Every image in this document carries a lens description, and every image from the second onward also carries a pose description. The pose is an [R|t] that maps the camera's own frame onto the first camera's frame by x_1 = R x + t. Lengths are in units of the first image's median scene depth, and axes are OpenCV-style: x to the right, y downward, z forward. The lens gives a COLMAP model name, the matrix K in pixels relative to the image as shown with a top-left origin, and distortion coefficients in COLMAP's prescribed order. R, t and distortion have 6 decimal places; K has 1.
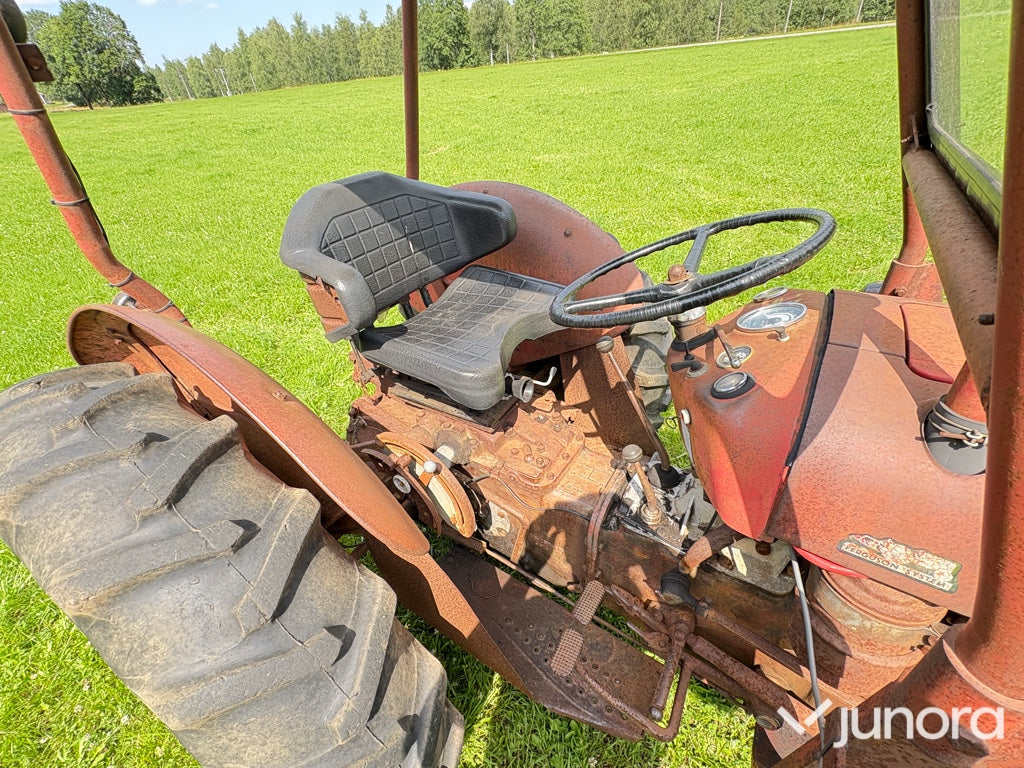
lens RADIAL K [[457.1, 0, 507.6], [0, 457.1, 385.0], [0, 0, 1]] dist [-0.000833, 0.000093]
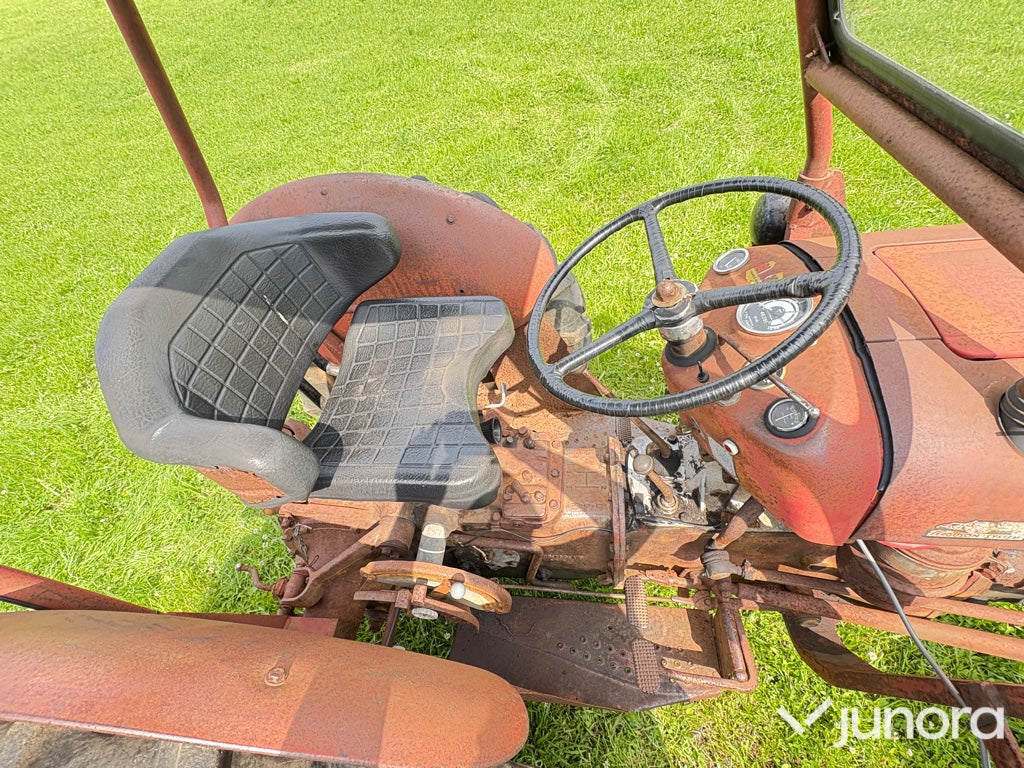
lens RADIAL K [[457.1, 0, 510.0], [0, 457.1, 384.4], [0, 0, 1]] dist [-0.000833, 0.000093]
pose [[0.884414, -0.395344, 0.248021, -0.132659], [0.341613, 0.910468, 0.233130, -0.300388], [-0.317981, -0.121456, 0.940285, 0.211671]]
